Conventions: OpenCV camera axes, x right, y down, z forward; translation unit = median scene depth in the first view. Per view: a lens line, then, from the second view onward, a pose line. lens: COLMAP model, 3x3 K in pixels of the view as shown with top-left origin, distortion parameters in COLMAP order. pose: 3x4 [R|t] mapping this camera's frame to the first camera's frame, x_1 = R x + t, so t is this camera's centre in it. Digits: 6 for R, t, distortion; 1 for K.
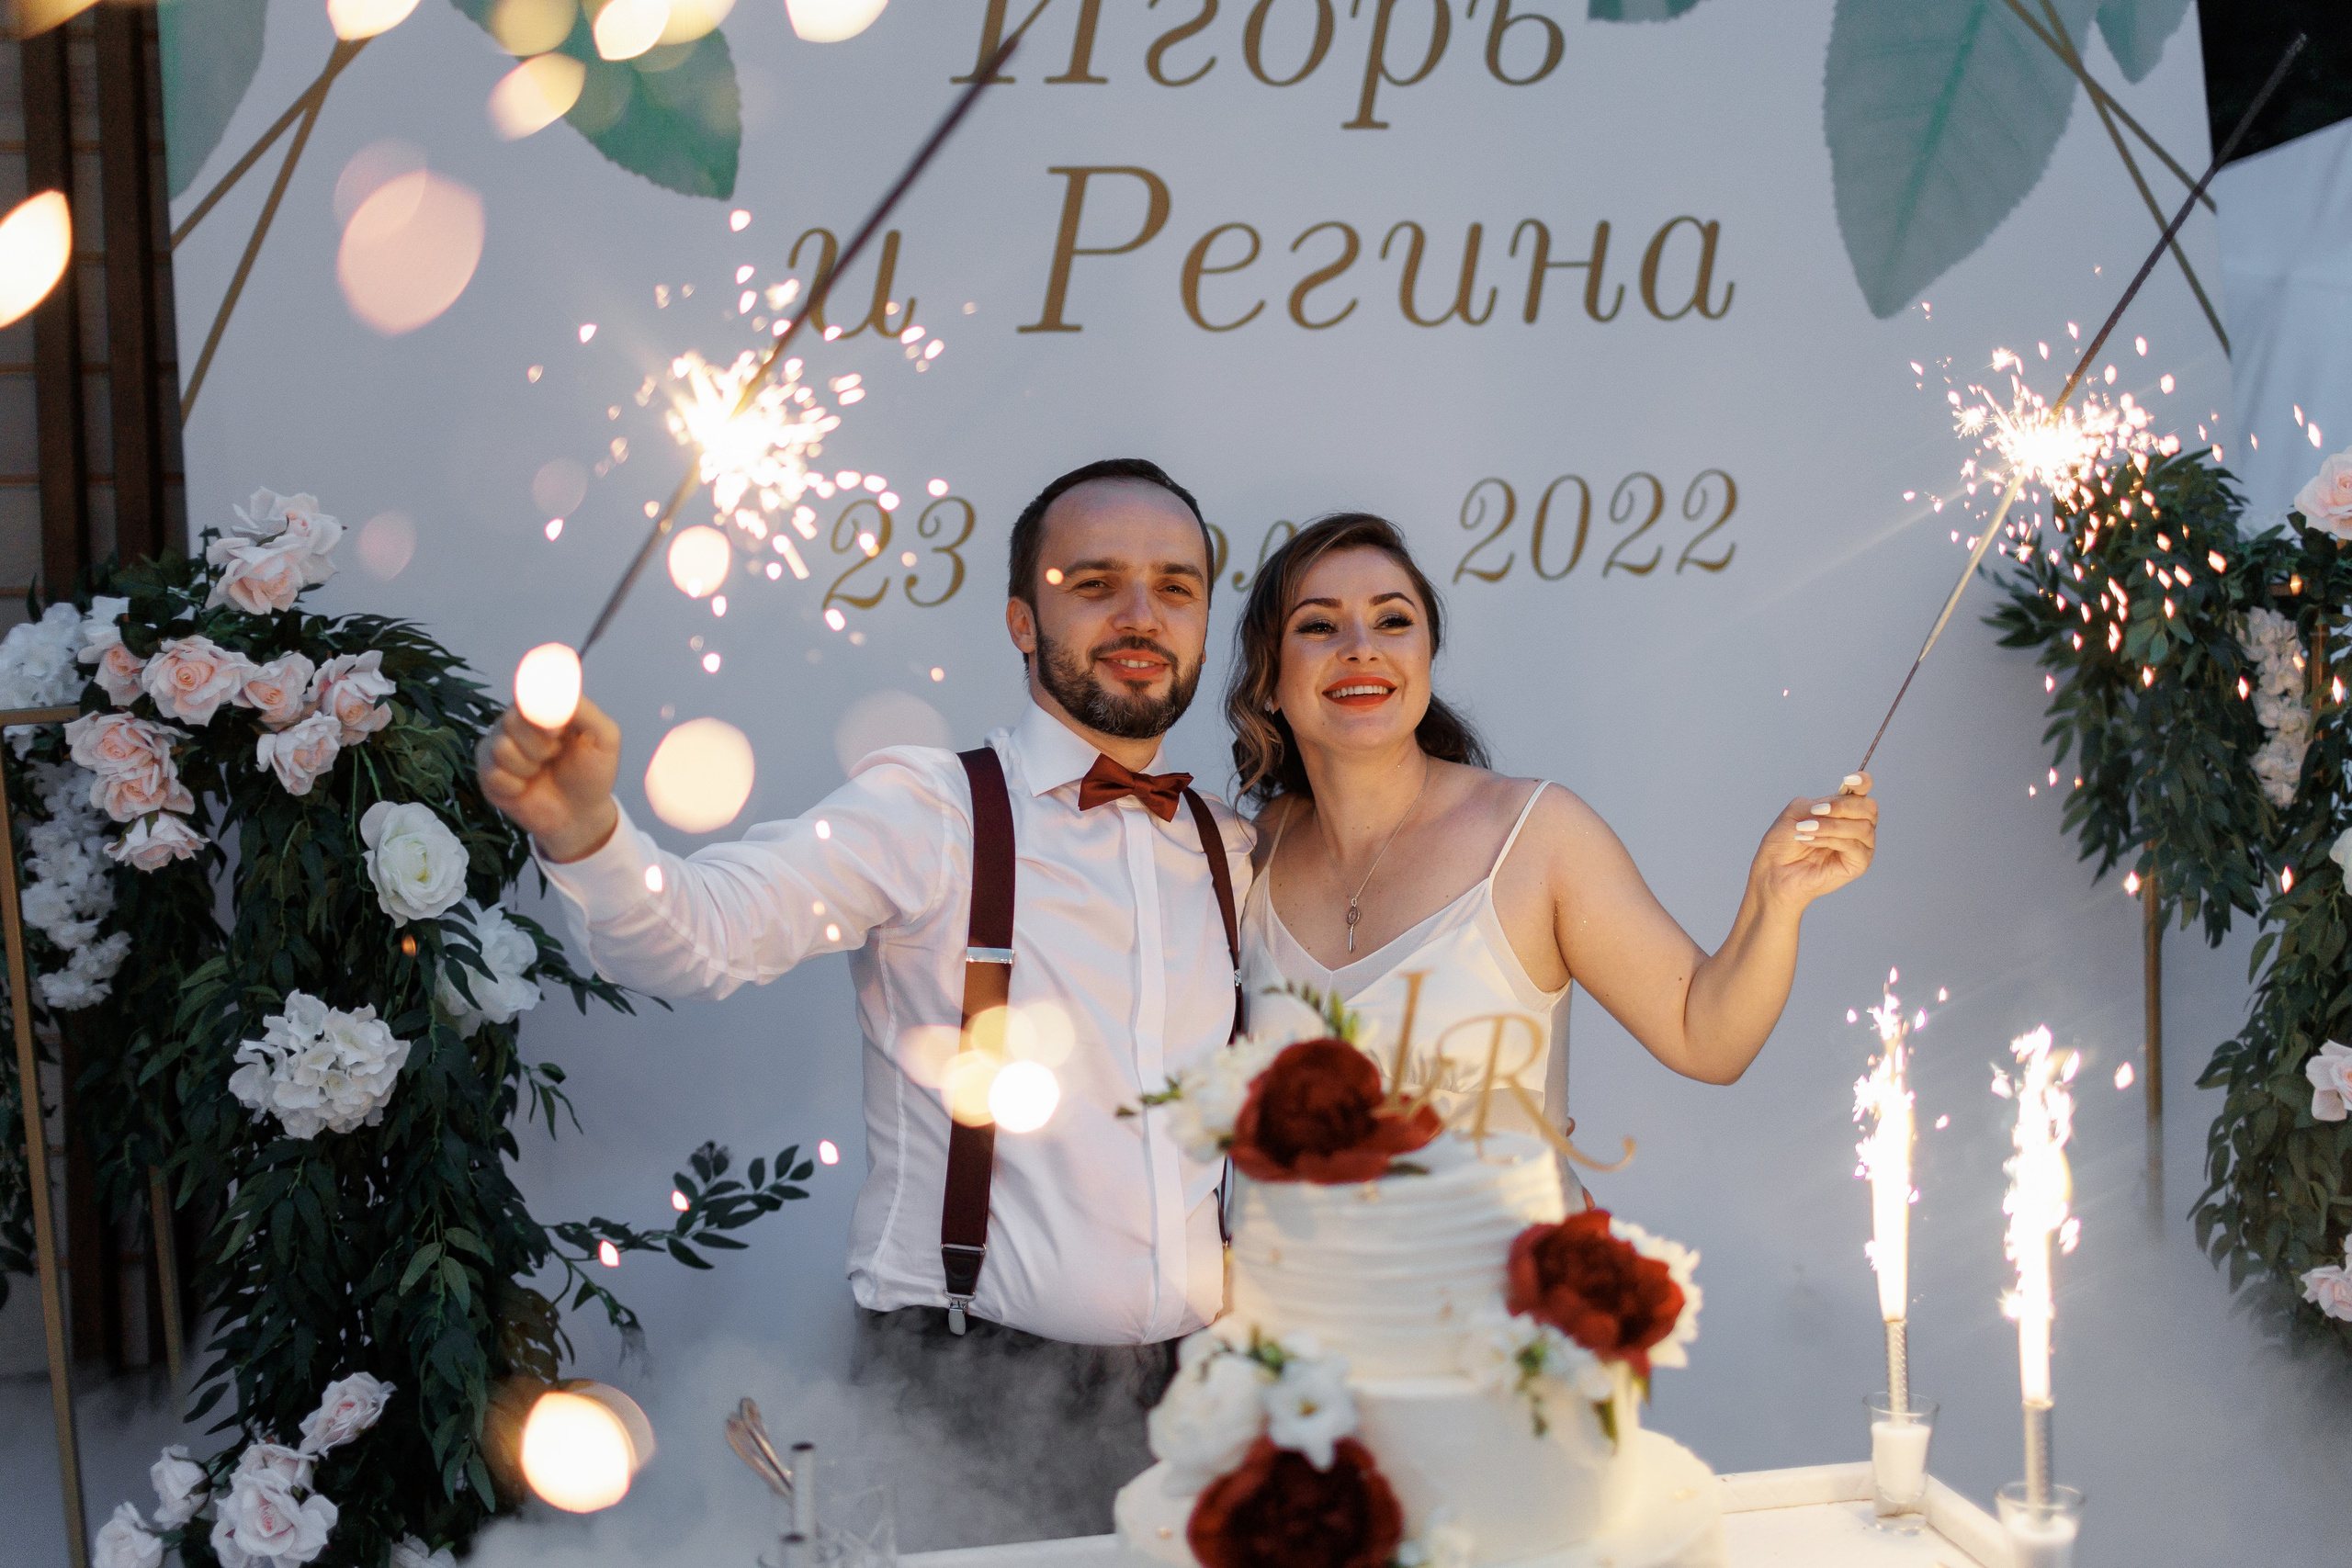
lens RADIAL K [[2285.2, 0, 1189.3], [0, 2285.2, 759.8], [0, 0, 1]] dist [0.003053, 0.005153]
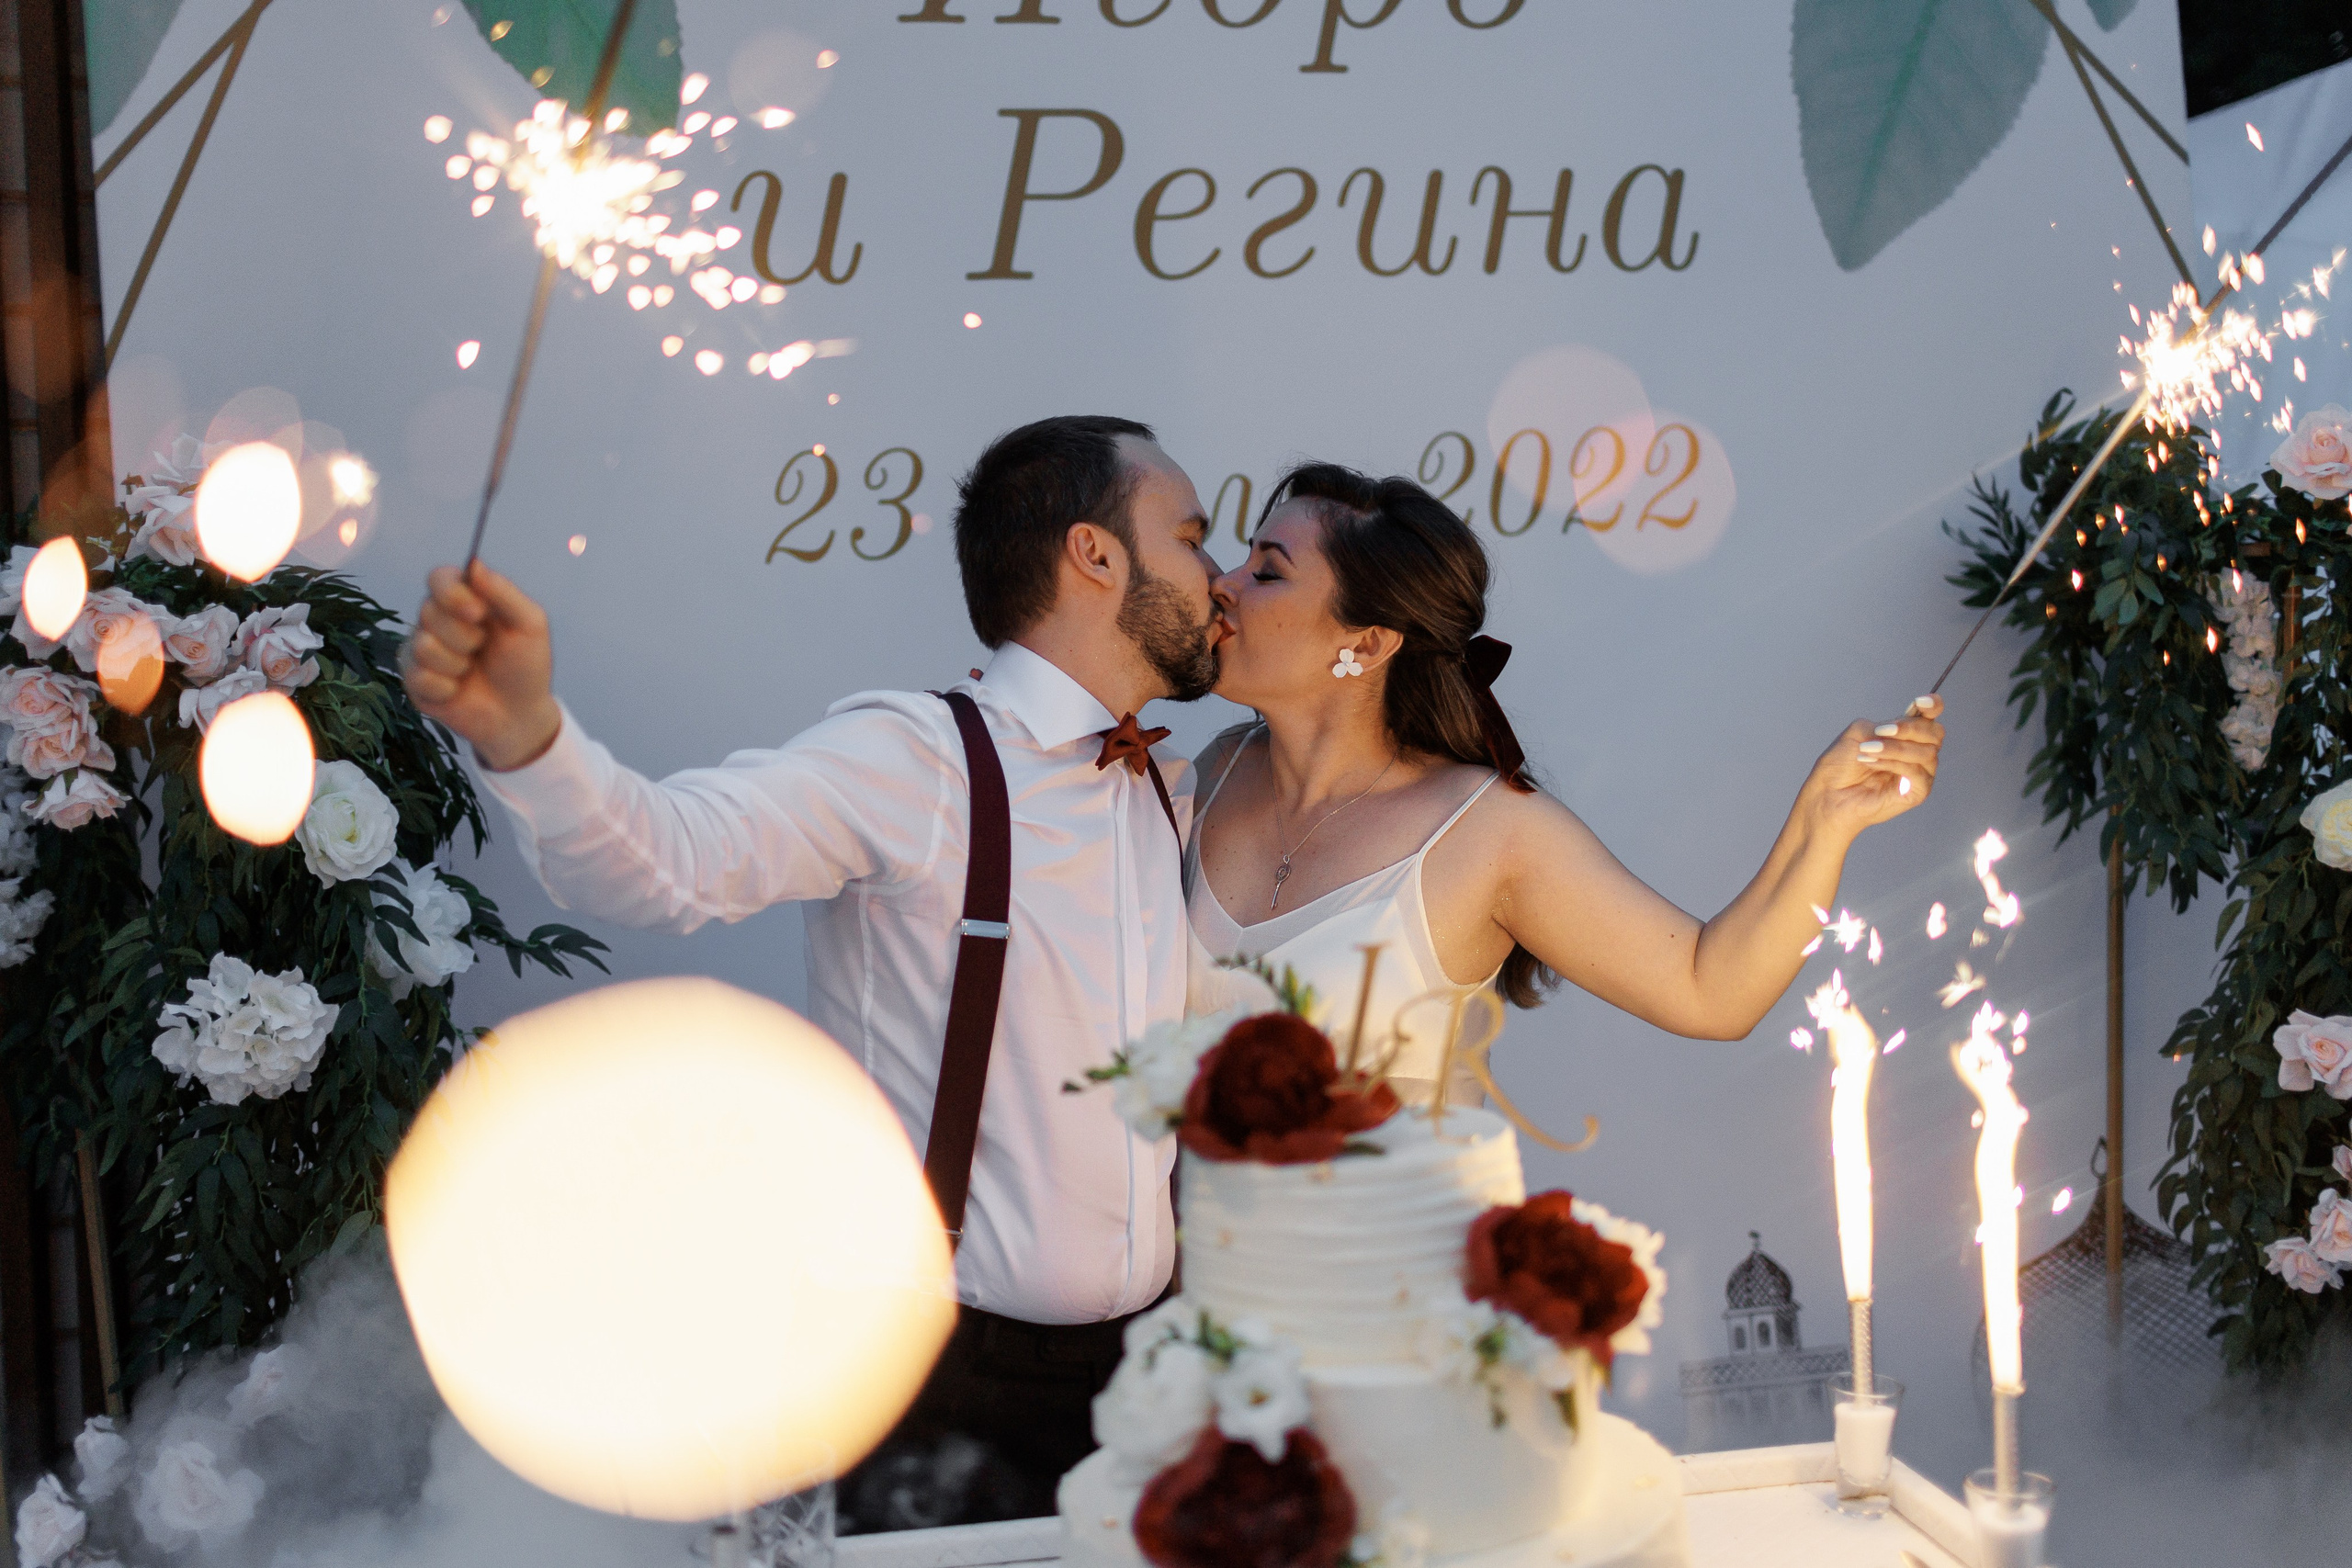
lens RADIAL K [[2291.1, 0, 1164.9], [0, 2291.1, 763.4], [0, 0, 1]] dist [0.004115, 0.002605]
pose [[0.999941, 0.004143, 0.010039, 0.000899], [-0.004361, 0.999754, 0.021752, -0.002546], [-0.009946, -0.021794, 0.999713, 0.021324]]
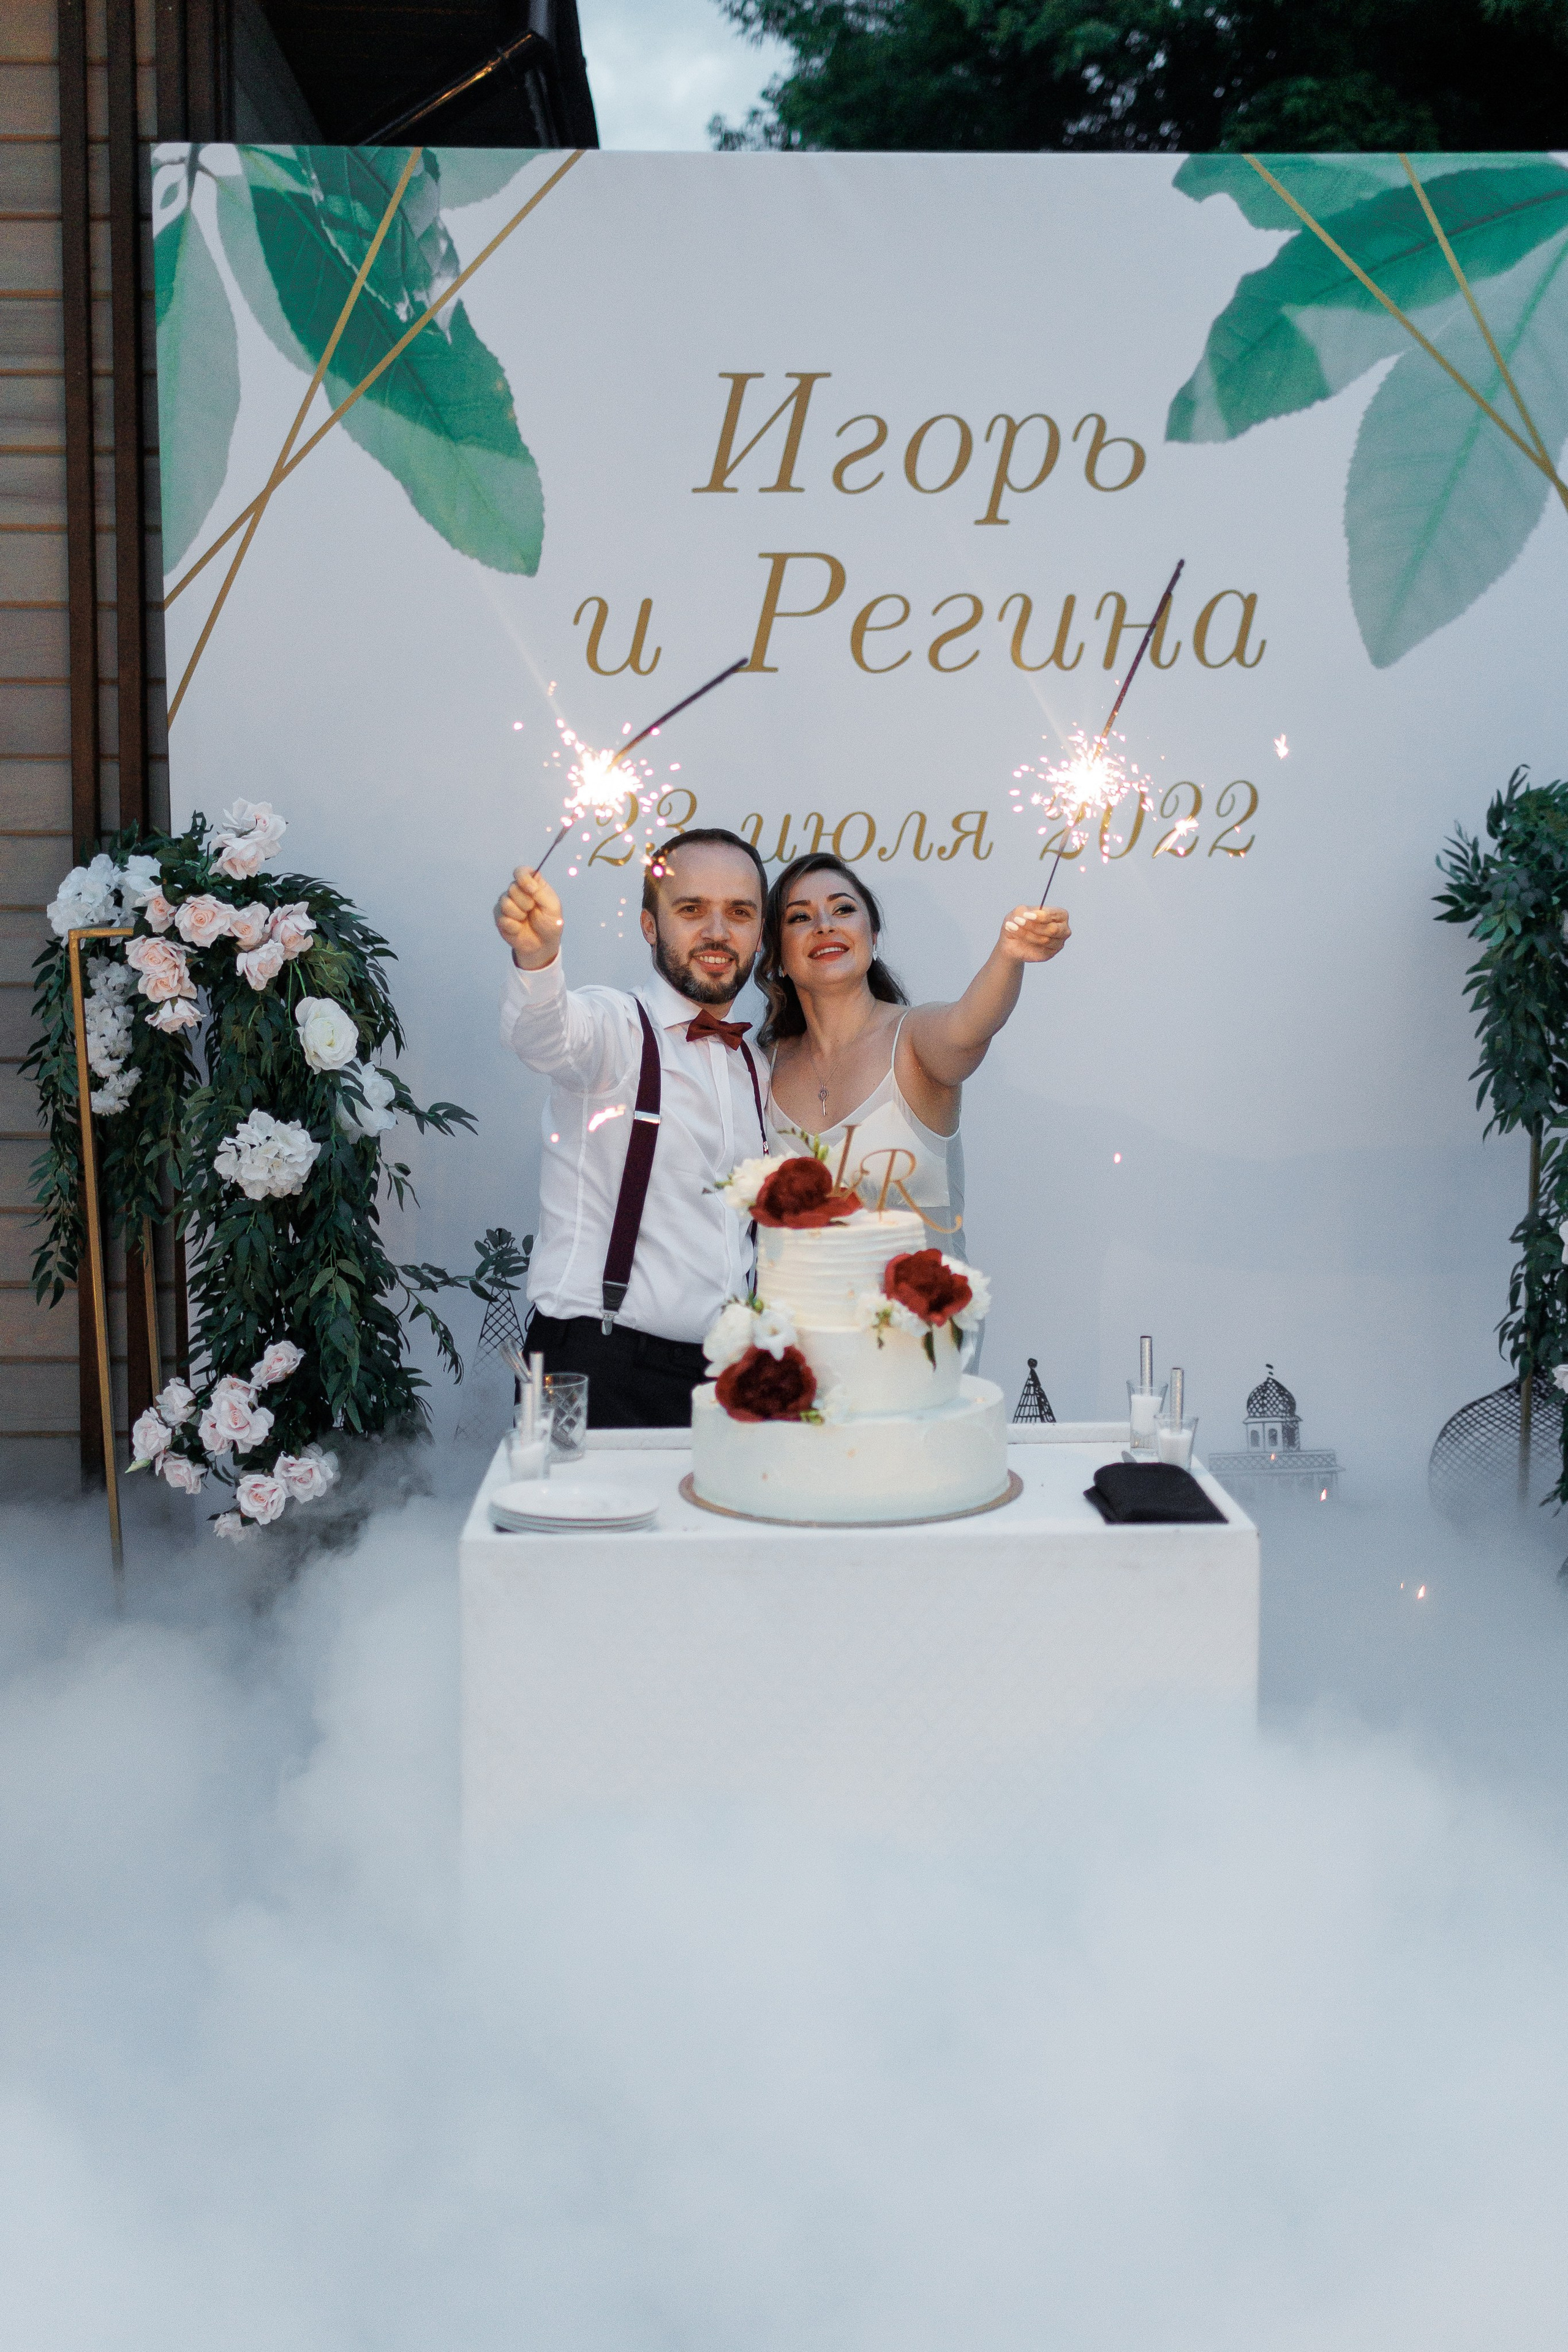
lens RADIAL K [[2291.4, 0, 659.5], [0, 2291.4, 1048.2], [0, 0, 1]] dist [0.004115, 0.002605]
pose [[0.988676, 0.045127, -0.143119, 0.126555], [-0.037370, 0.997707, 0.056429, -0.045151], [0.145337, -0.050441, 0.988096, -0.562503]]
